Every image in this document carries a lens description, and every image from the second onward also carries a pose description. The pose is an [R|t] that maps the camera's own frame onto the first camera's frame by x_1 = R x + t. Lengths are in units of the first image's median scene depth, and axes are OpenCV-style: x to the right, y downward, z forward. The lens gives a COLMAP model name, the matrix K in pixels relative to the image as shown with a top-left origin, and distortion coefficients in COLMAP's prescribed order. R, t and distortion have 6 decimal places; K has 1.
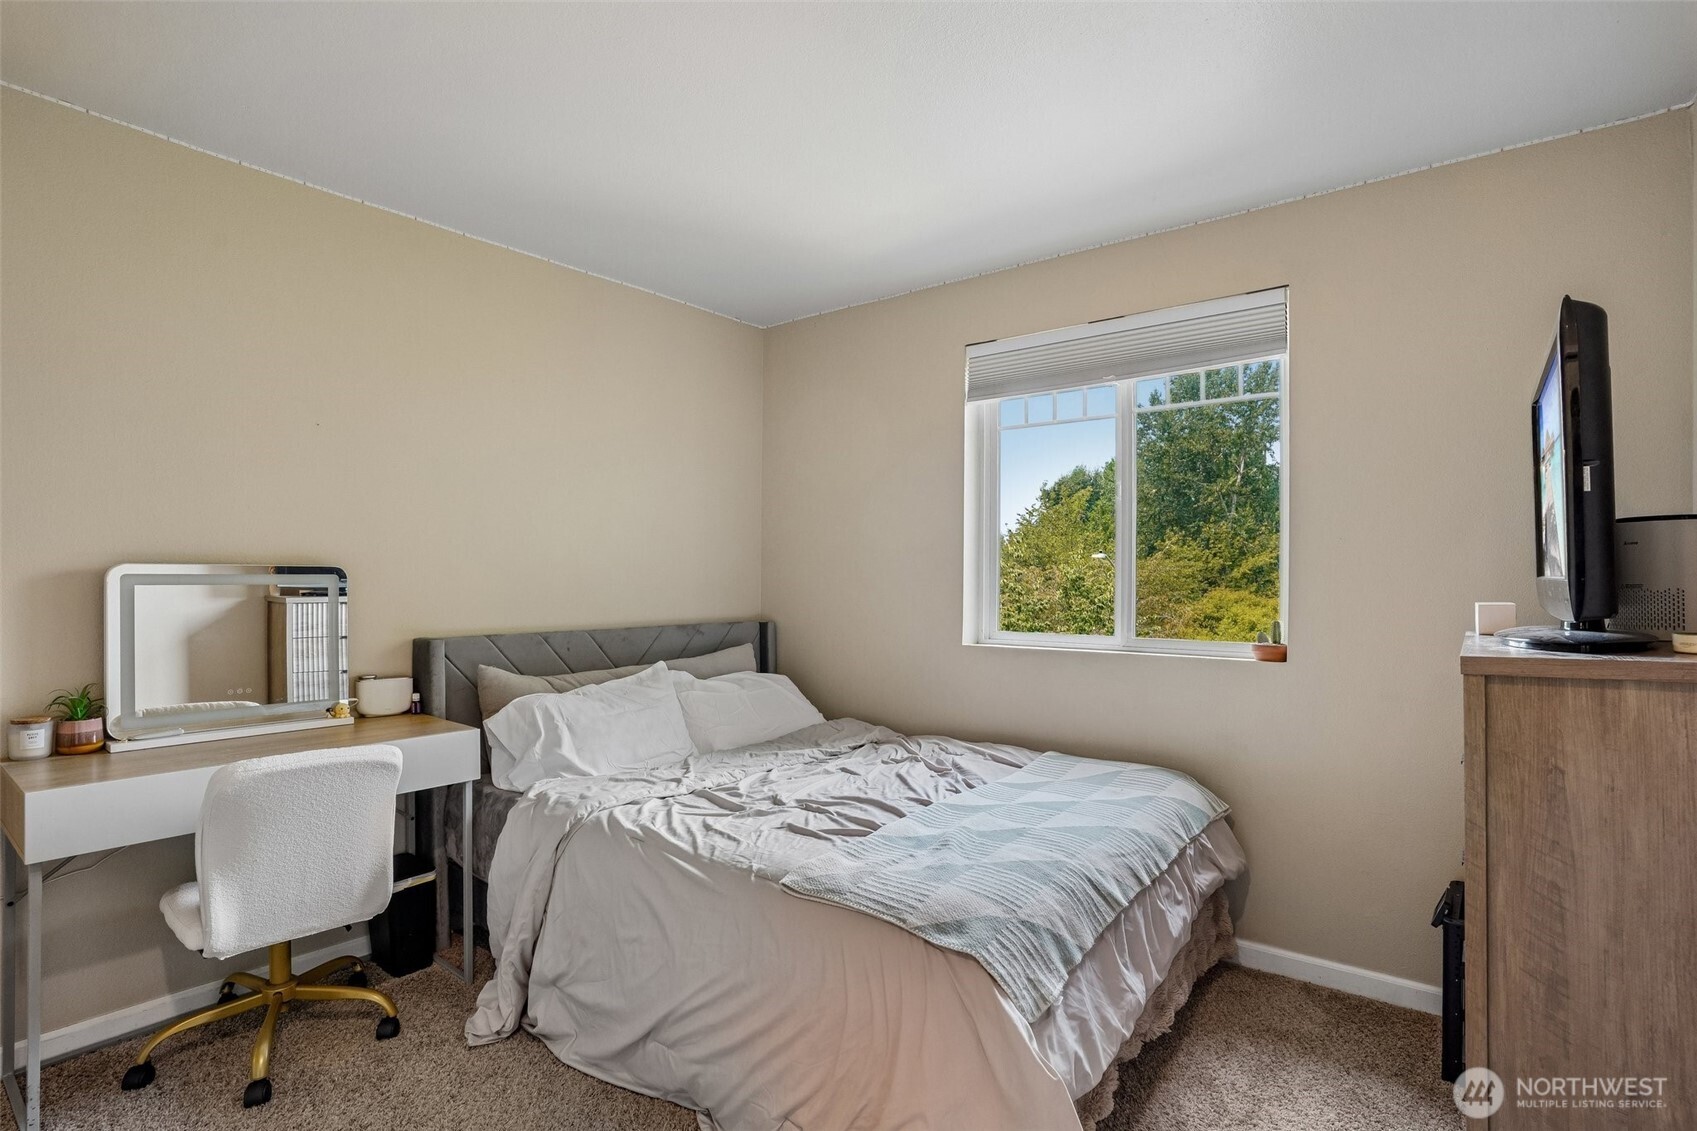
lens RADIAL K [[839.5, 0, 842.7], [0, 839.5, 568.8], [0, 0, 1]] dist [-0.037003, 0.000882]
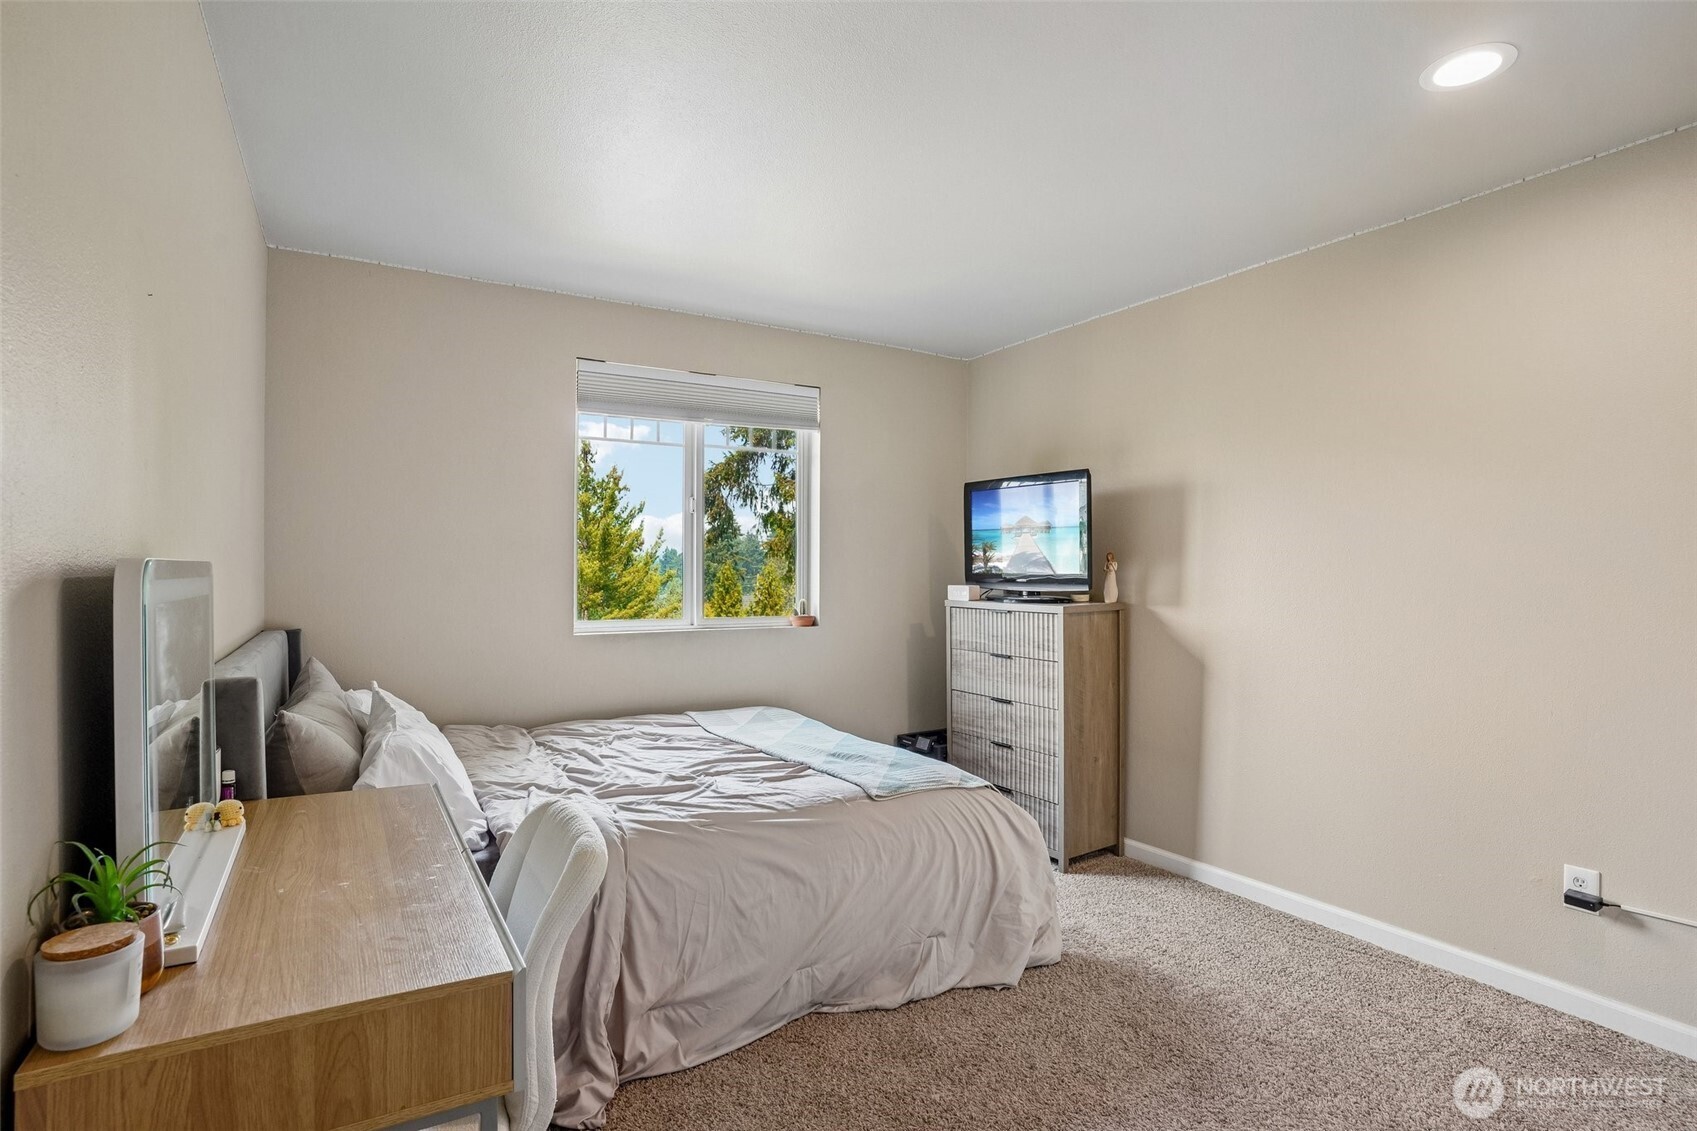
lens RADIAL K [[839.5, 0, 842.7], [0, 839.5, 568.8], [0, 0, 1]] dist [-0.037003, 0.000882]
pose [[0.356630, -0.002625, 0.934242, -0.930743], [-0.010041, 0.999928, 0.006643, -0.007024], [-0.934192, -0.011749, 0.356578, 0.369856]]
